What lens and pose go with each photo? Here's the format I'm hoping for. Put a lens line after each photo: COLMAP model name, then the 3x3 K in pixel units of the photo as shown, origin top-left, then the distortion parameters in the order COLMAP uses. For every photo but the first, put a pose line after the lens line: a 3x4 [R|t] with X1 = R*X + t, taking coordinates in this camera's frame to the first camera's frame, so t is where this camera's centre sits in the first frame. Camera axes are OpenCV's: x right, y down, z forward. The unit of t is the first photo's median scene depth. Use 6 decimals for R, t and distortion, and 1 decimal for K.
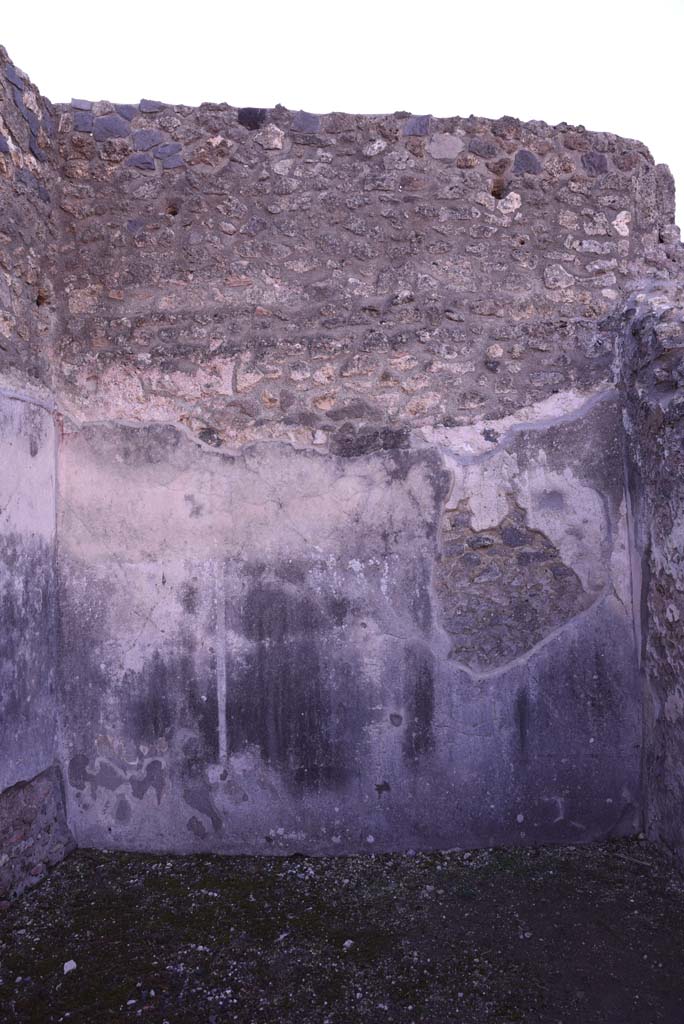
lens RADIAL K [[696.7, 0, 334.2], [0, 696.7, 510.0], [0, 0, 1]] dist [-0.134017, 0.095076]
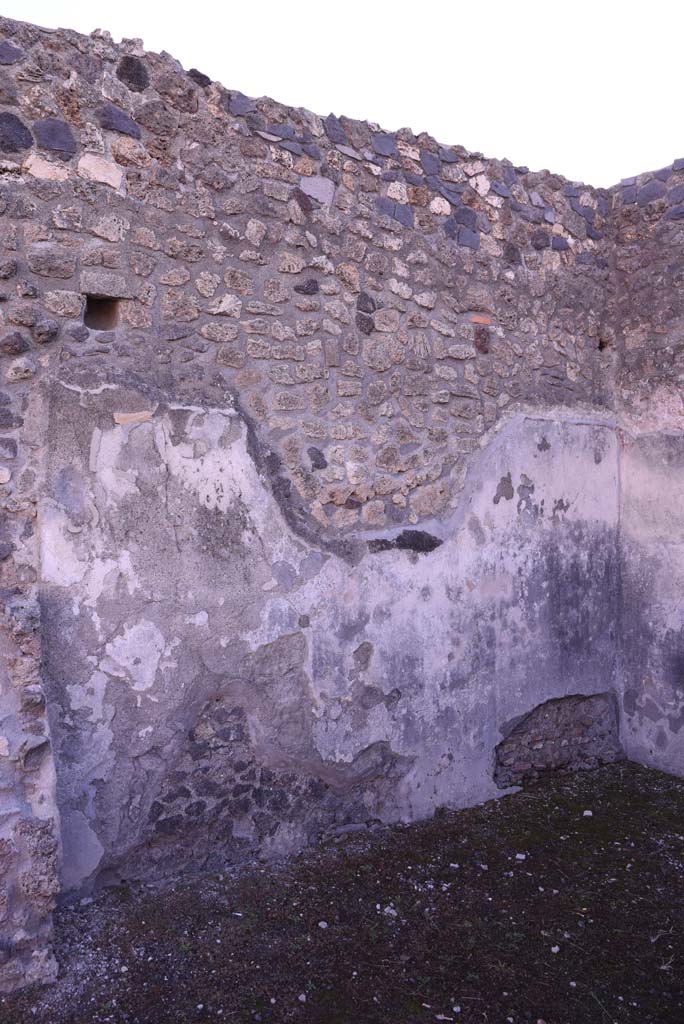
lens RADIAL K [[696.7, 0, 334.2], [0, 696.7, 510.0], [0, 0, 1]] dist [-0.134017, 0.095076]
pose [[0.595581, 0.002705, -0.803290, 0.334378], [0.017802, 0.999704, 0.016566, -0.017556], [0.803098, -0.024167, 0.595357, -0.236129]]
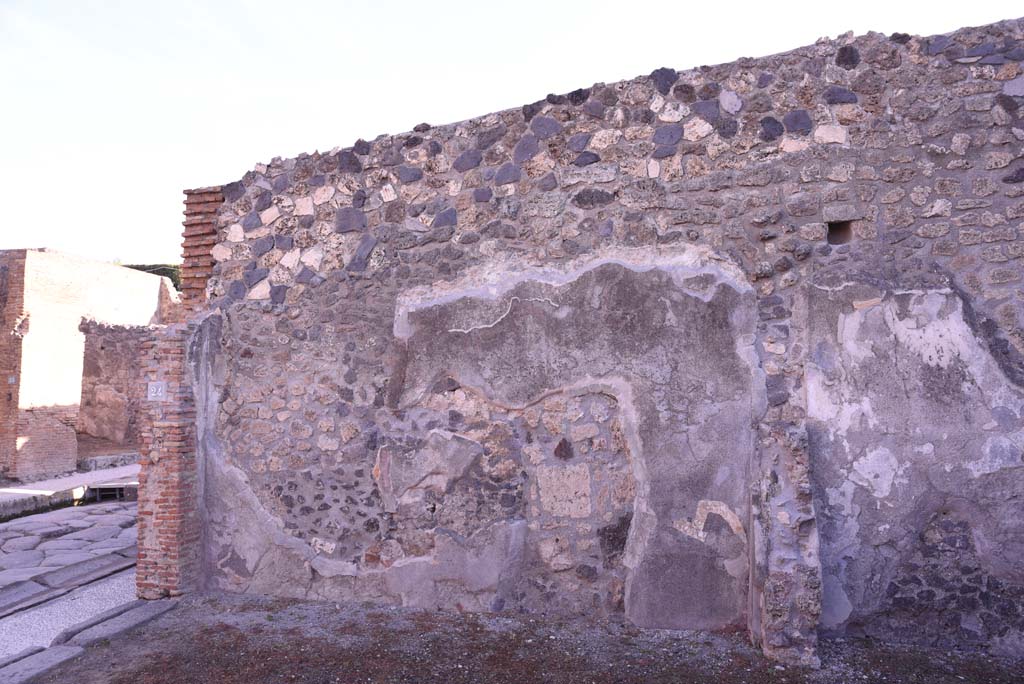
lens RADIAL K [[696.7, 0, 510.0], [0, 696.7, 351.4], [0, 0, 1]] dist [-0.134017, 0.095076]
pose [[-0.159936, -0.032186, -0.986603, 0.756647], [0.050078, 0.997917, -0.040673, -0.021247], [0.985856, -0.055912, -0.157991, -0.358744]]
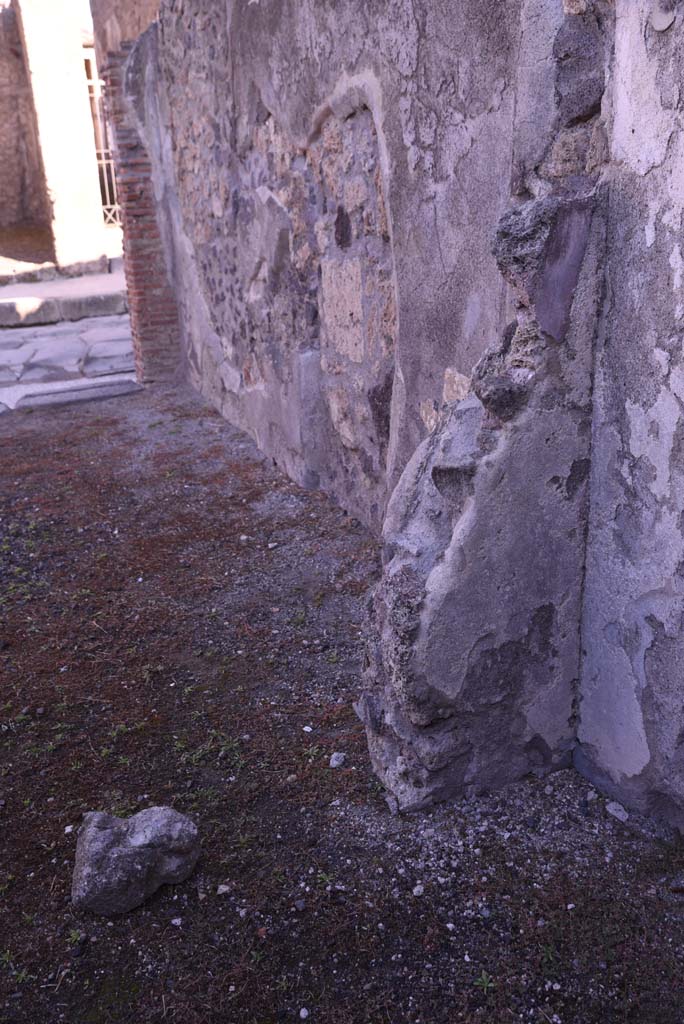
lens RADIAL K [[906.0, 0, 342.0], [0, 906.0, 512.0], [0, 0, 1]] dist [-0.066026, 0.102830]
pose [[-0.906442, 0.205400, -0.369016, -0.143764], [0.073887, 0.937415, 0.340286, 0.071810], [0.415816, 0.281184, -0.864889, 0.345583]]
